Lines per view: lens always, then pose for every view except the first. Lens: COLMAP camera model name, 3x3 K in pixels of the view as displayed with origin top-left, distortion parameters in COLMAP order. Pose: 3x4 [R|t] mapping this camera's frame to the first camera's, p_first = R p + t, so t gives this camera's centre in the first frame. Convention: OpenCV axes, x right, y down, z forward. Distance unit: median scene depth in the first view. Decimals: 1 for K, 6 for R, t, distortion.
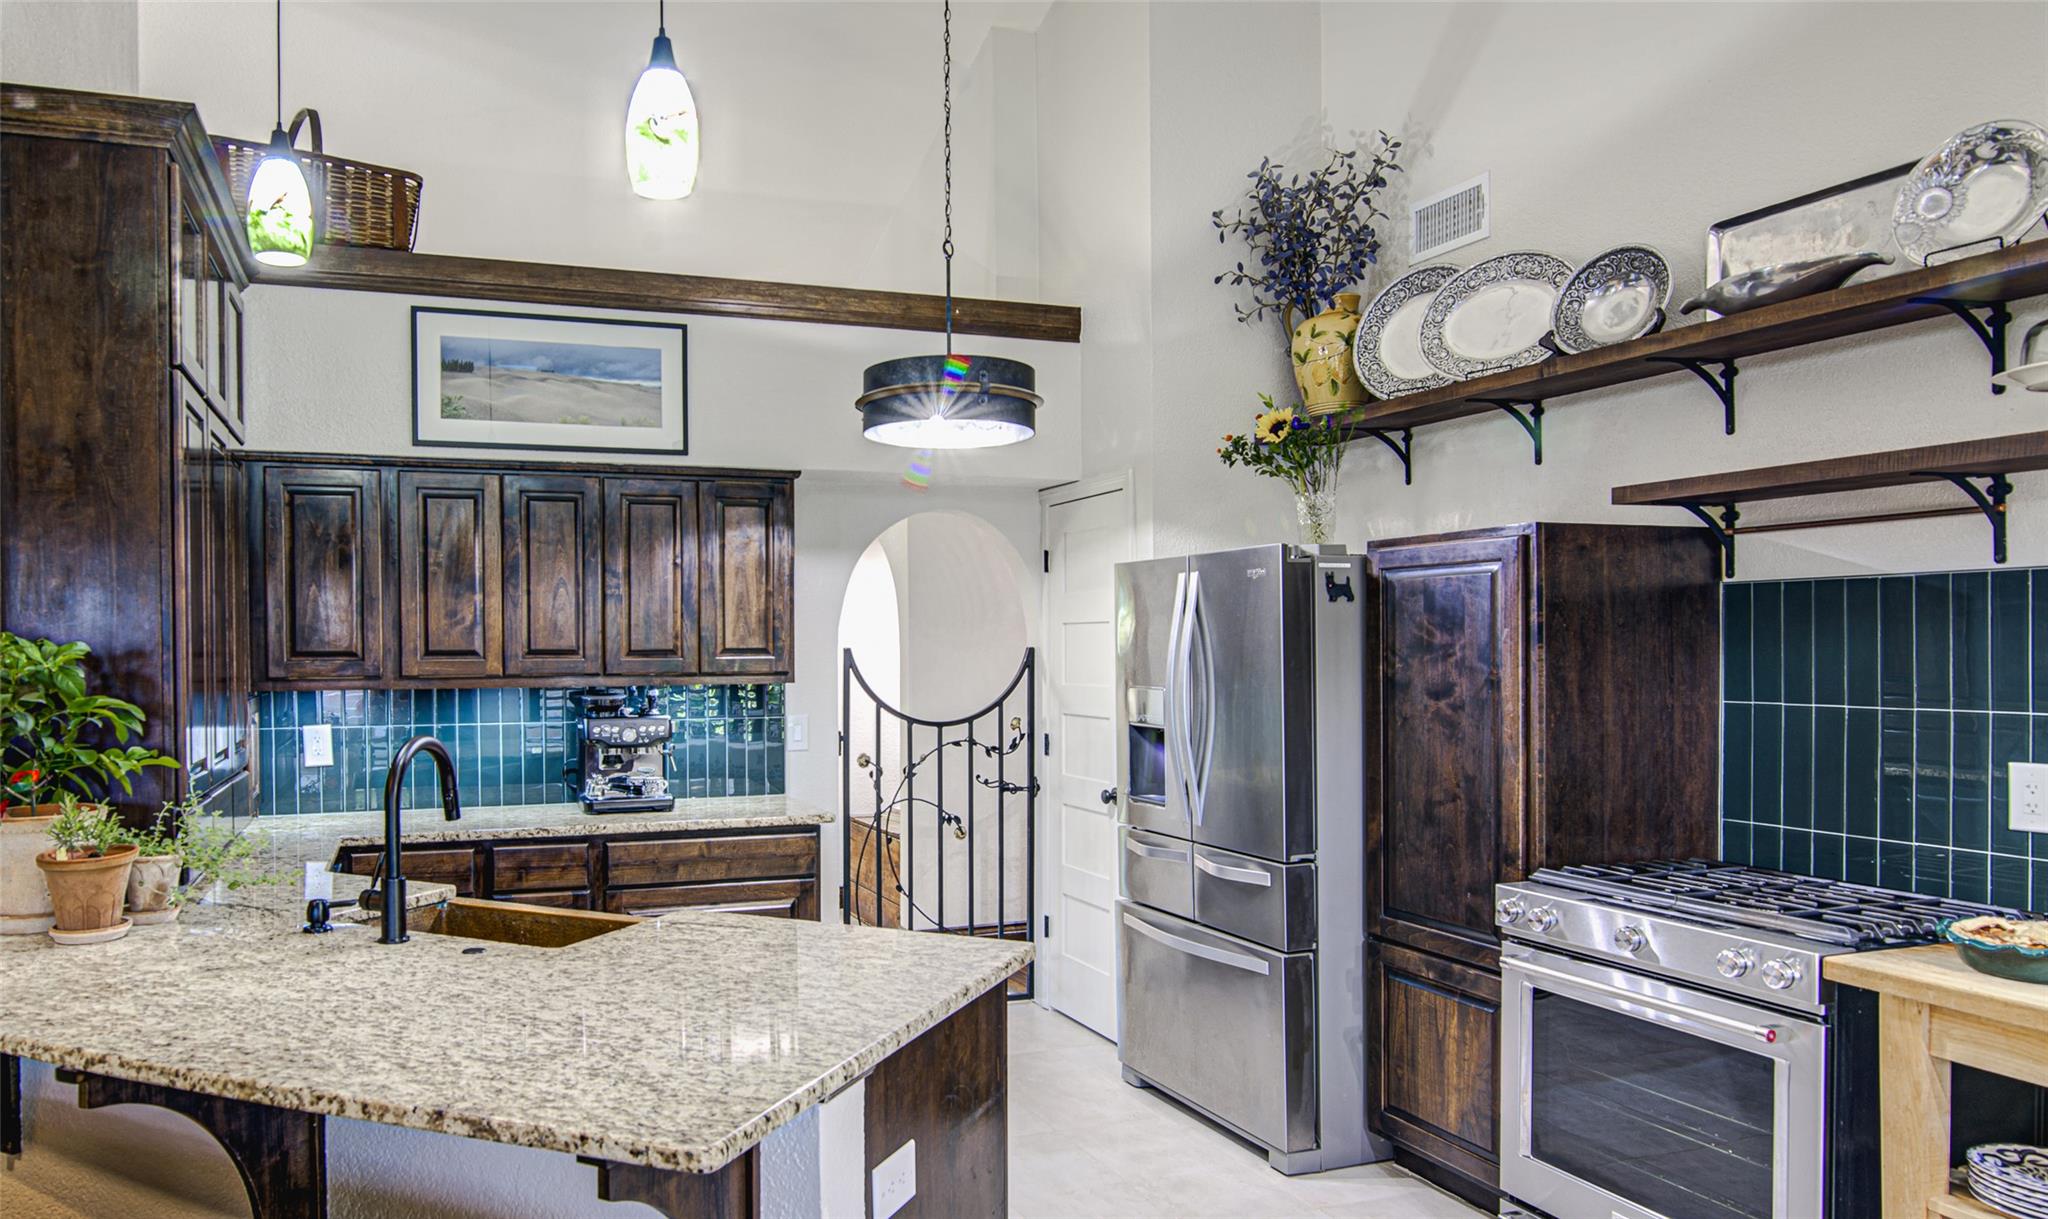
lens RADIAL K [[1322.6, 0, 843.2], [0, 1322.6, 662.1], [0, 0, 1]] dist [-0.013597, 0.000586]
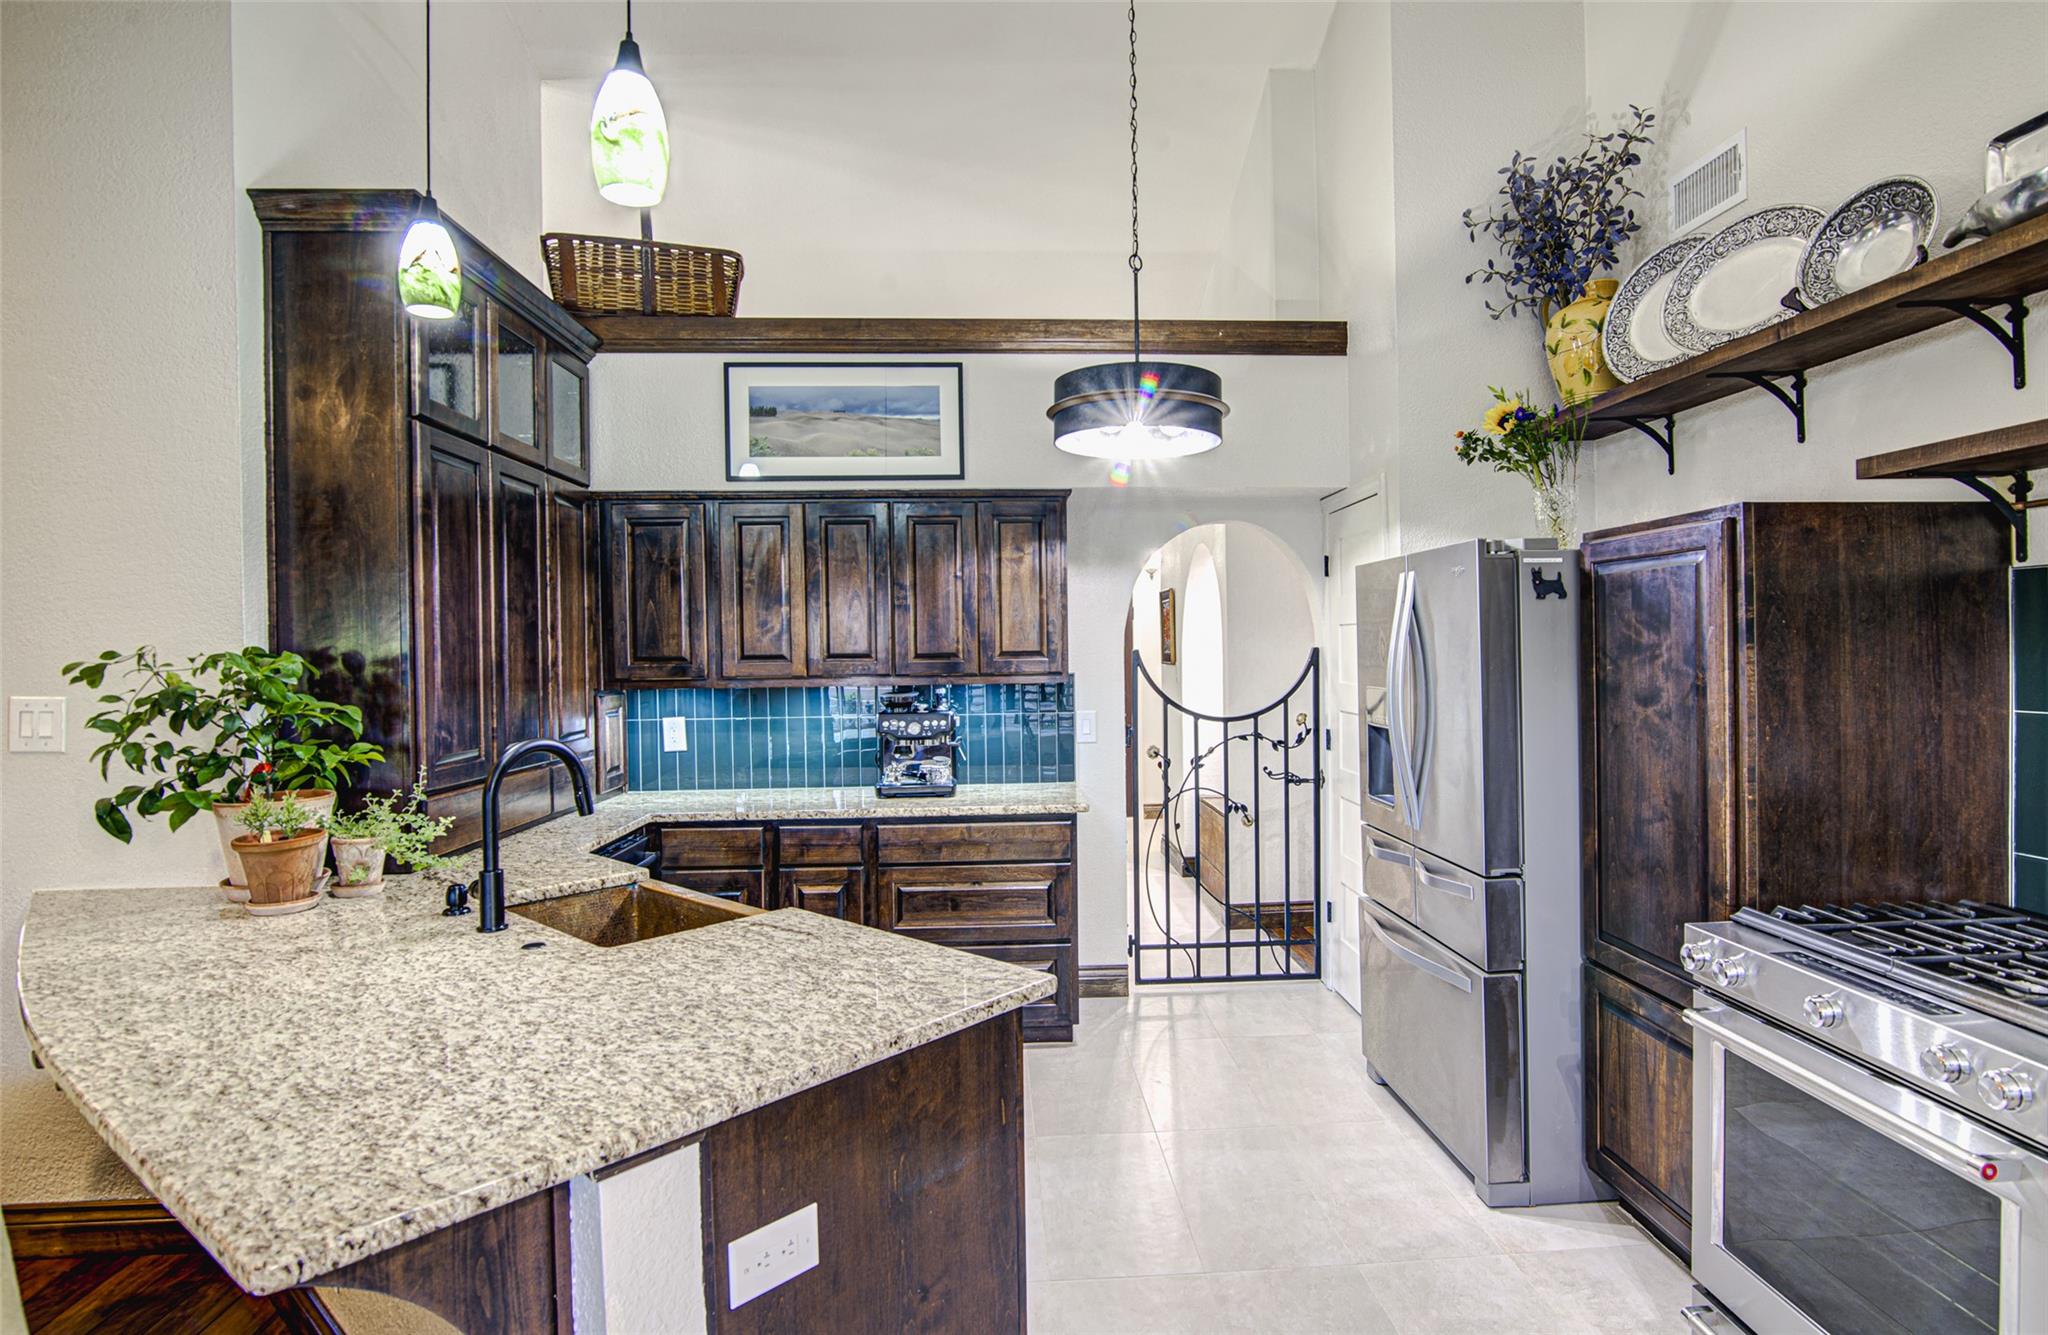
lens RADIAL K [[1047.9, 0, 1062.4], [0, 1047.9, 654.7], [0, 0, 1]] dist [-0.018575, -0.000526]
pose [[0.968856, -0.005689, -0.247561, 0.220568], [0.005201, 0.999983, -0.002625, -0.006133], [0.247572, 0.001256, 0.968869, 0.195851]]
